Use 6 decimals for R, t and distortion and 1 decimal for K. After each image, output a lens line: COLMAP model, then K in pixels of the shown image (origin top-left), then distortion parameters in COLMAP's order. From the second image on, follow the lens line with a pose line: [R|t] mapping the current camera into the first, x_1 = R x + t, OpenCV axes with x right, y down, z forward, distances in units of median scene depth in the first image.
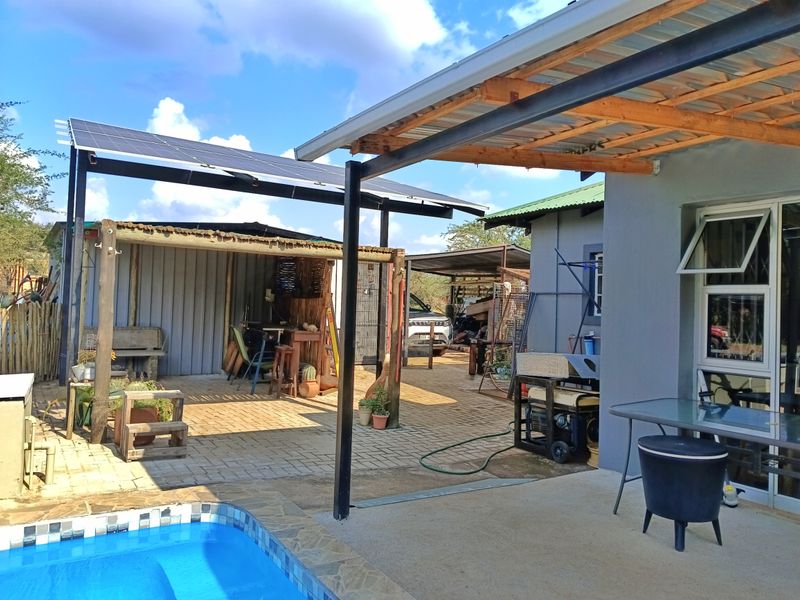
lens RADIAL K [[619.3, 0, 402.1], [0, 619.3, 288.2], [0, 0, 1]] dist [0.094928, -0.157803]
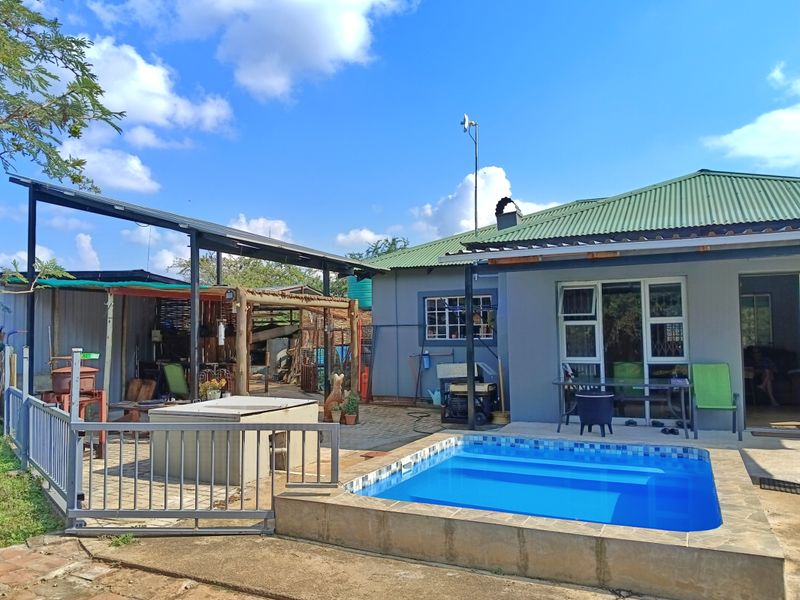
lens RADIAL K [[614.5, 0, 400.0], [0, 614.5, 300.0], [0, 0, 1]] dist [0.094930, -0.153172]
pose [[0.854558, -0.010918, 0.519241, -0.995285], [0.024992, 0.999485, -0.020115, -0.045164], [-0.518754, 0.030166, 0.854391, -0.423965]]
